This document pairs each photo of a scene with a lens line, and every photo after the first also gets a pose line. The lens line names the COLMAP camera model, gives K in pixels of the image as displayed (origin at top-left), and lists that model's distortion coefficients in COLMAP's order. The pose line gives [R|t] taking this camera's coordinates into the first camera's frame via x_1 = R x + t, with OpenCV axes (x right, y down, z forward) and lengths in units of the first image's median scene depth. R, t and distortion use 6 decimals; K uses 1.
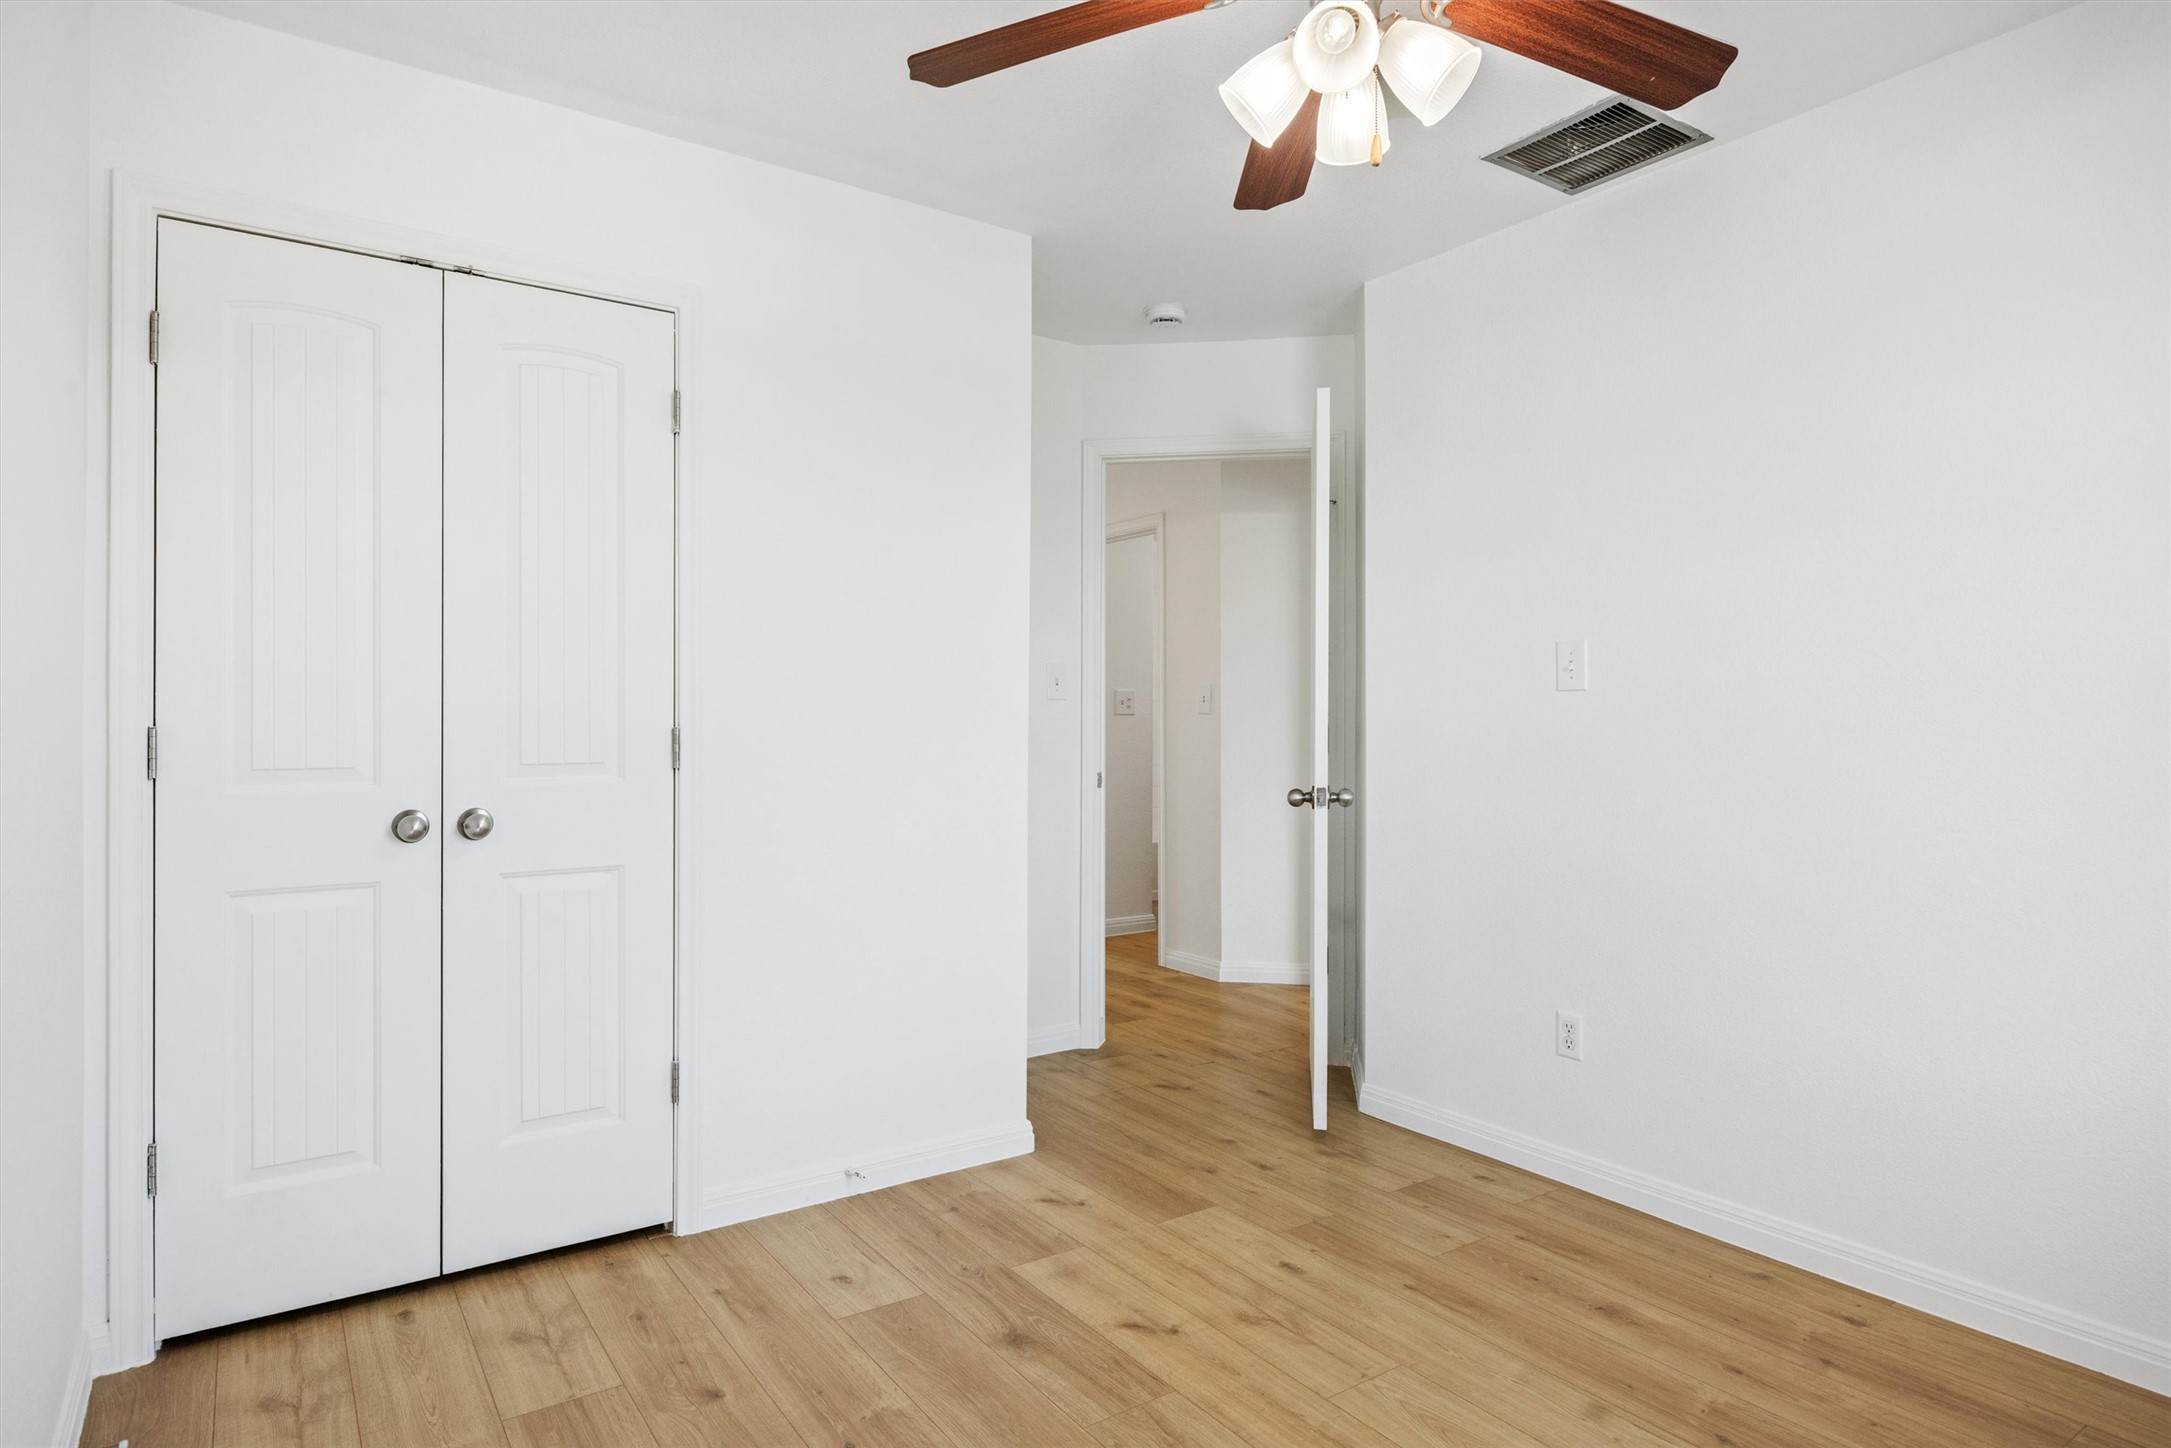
lens RADIAL K [[1185.2, 0, 1085.5], [0, 1185.2, 724.0], [0, 0, 1]] dist [-0.002827, -0.000877]
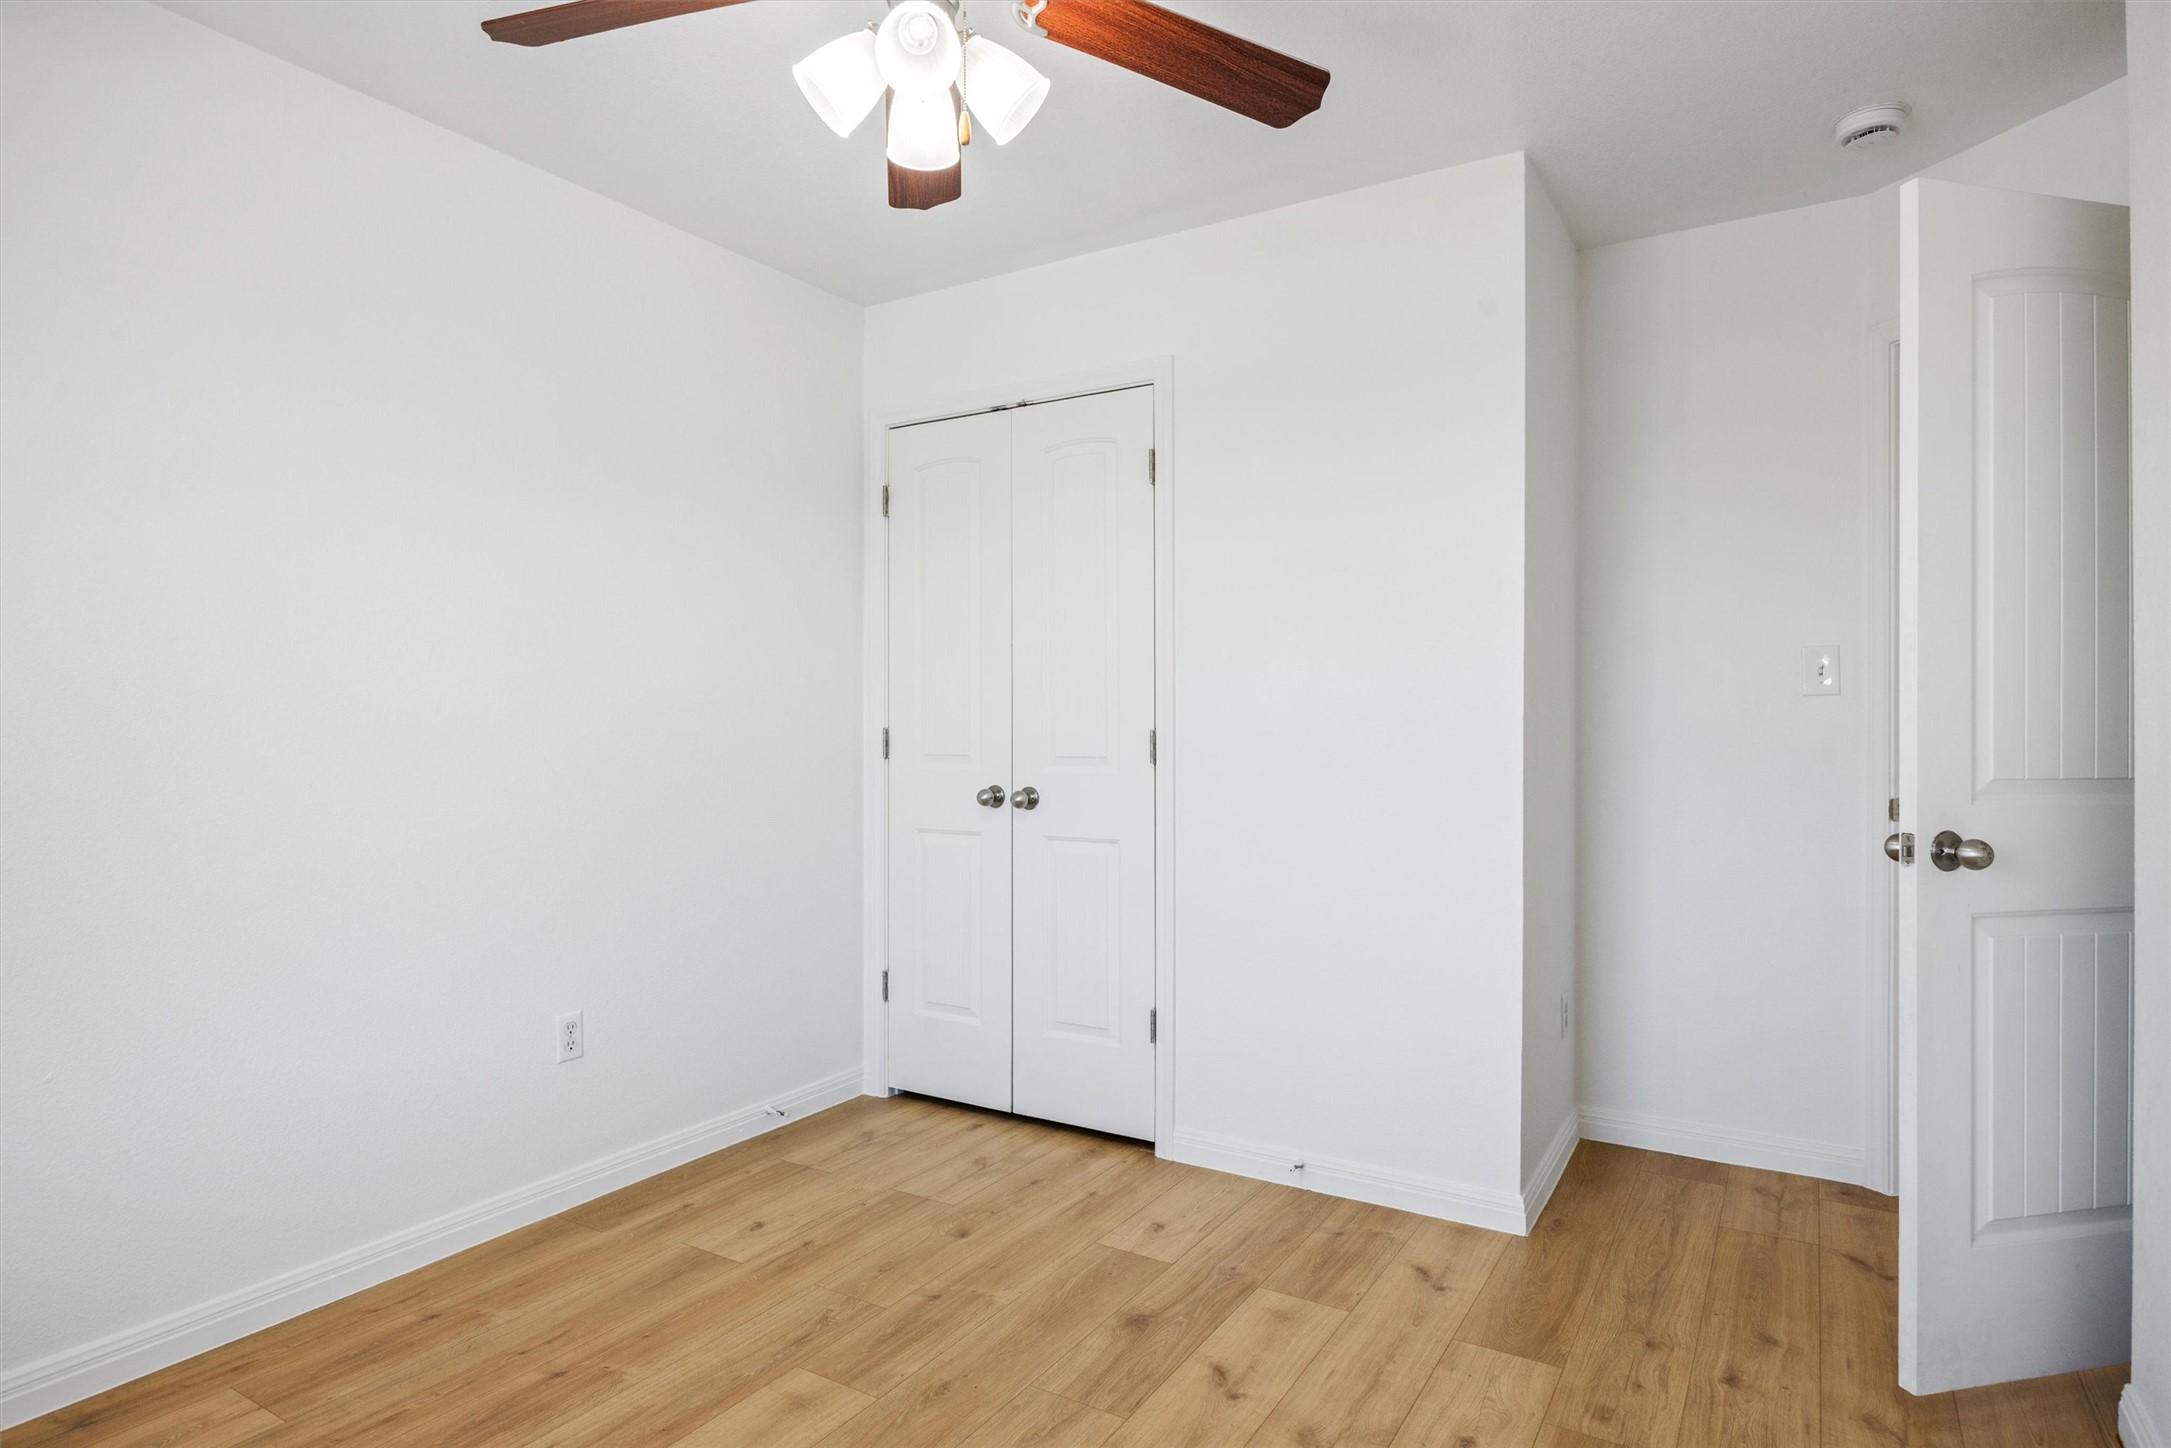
lens RADIAL K [[1223.1, 0, 1085.5], [0, 1223.1, 724.0], [0, 0, 1]] dist [0.001715, 0.000193]
pose [[0.405595, 0.005362, -0.914037, 0.805458], [-0.003301, 0.999985, 0.004401, -0.009657], [0.914047, 0.001233, 0.405606, 0.462482]]
